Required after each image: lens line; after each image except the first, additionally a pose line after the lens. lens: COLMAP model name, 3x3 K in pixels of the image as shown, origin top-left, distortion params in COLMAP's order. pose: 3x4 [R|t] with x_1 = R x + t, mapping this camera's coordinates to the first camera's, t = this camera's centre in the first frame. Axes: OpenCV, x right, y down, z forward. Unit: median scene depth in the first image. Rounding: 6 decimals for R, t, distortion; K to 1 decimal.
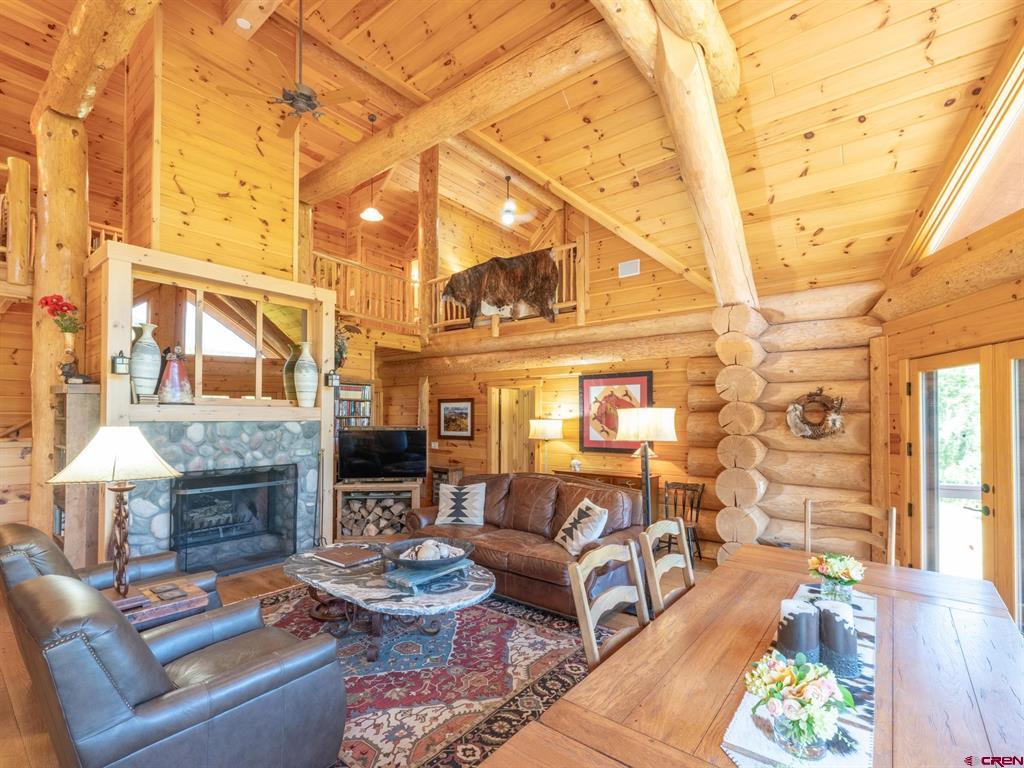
lens RADIAL K [[467.9, 0, 489.8], [0, 467.9, 415.9], [0, 0, 1]] dist [-0.004090, 0.000337]
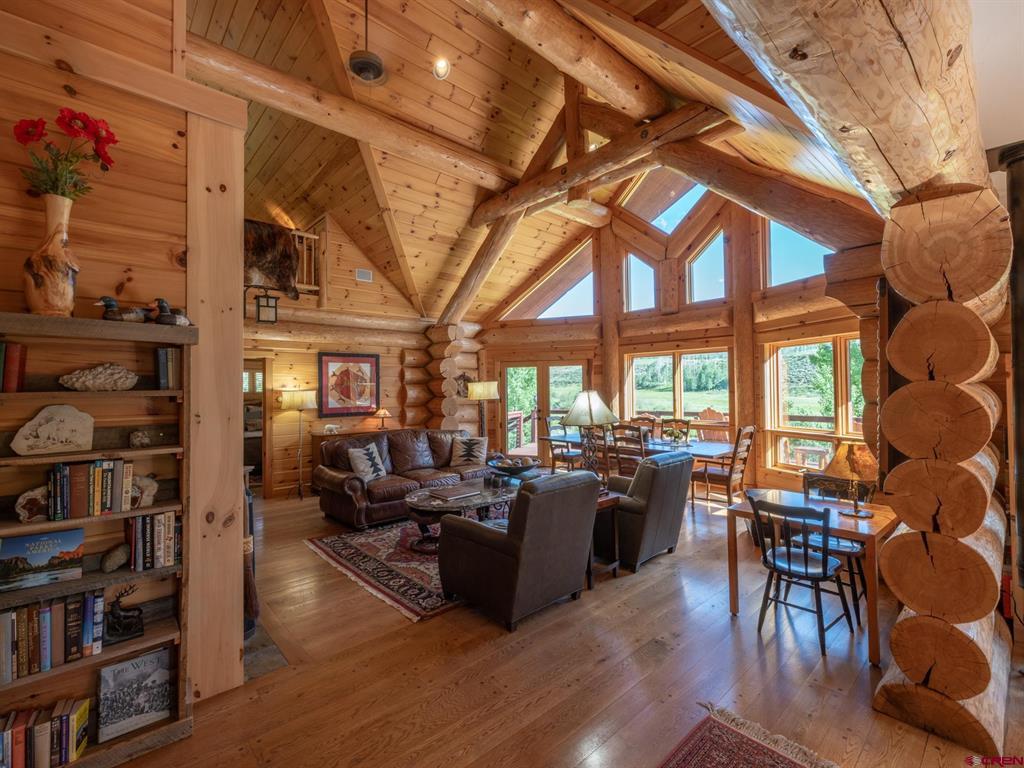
lens RADIAL K [[467.9, 0, 505.0], [0, 467.9, 376.6], [0, 0, 1]] dist [-0.004090, 0.000337]
pose [[0.149442, 0.019316, 0.988582, -1.060604], [0.005795, 0.999775, -0.020411, 0.001278], [-0.988754, 0.008779, 0.149296, 0.457709]]
